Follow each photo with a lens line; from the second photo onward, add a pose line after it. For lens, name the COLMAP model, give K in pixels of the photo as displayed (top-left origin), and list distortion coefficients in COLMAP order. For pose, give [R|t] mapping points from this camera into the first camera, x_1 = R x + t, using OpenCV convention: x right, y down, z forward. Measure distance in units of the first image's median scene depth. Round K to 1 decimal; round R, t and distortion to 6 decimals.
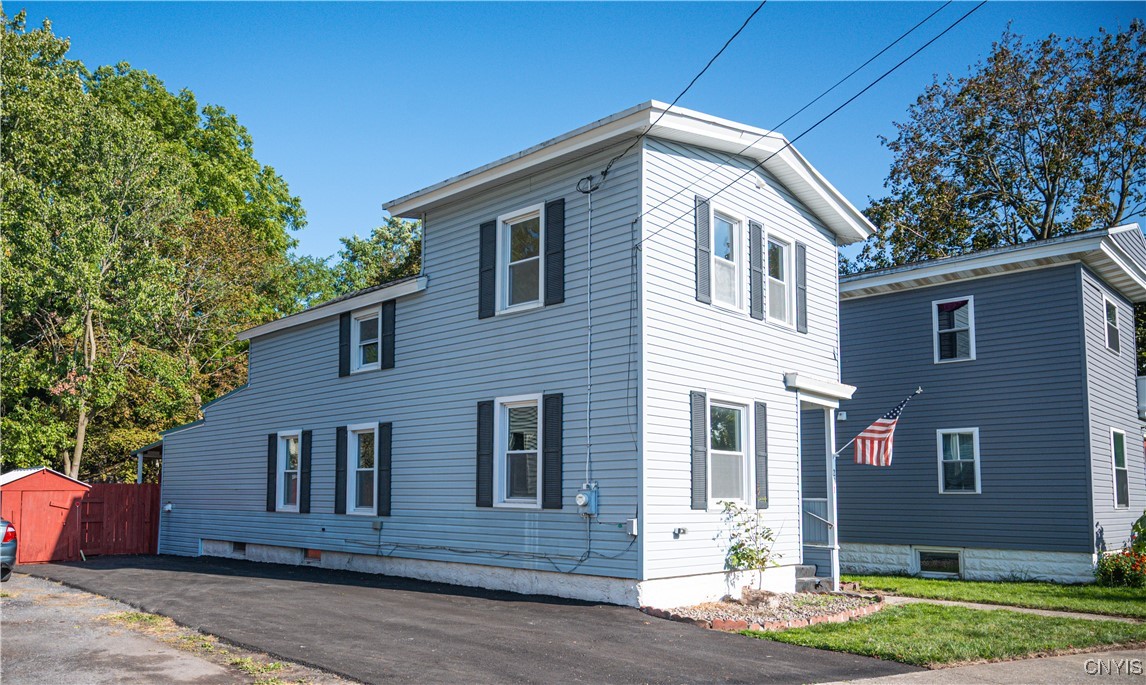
lens RADIAL K [[854.3, 0, 511.2], [0, 854.3, 425.2], [0, 0, 1]] dist [0.012032, 0.012418]
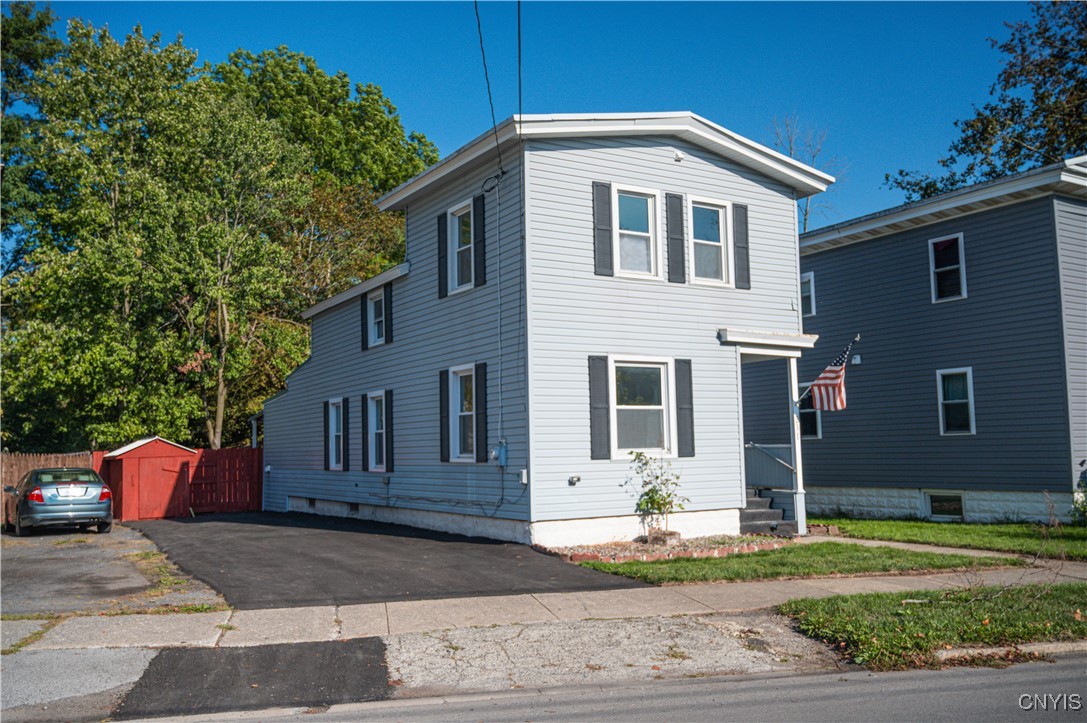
lens RADIAL K [[965.1, 0, 544.1], [0, 965.1, 364.0], [0, 0, 1]] dist [0.030190, 0.011405]
pose [[0.971209, -0.050254, -0.232870, 0.374062], [0.049549, 0.998732, -0.008883, -0.017045], [0.233021, -0.002911, 0.972467, -0.217574]]
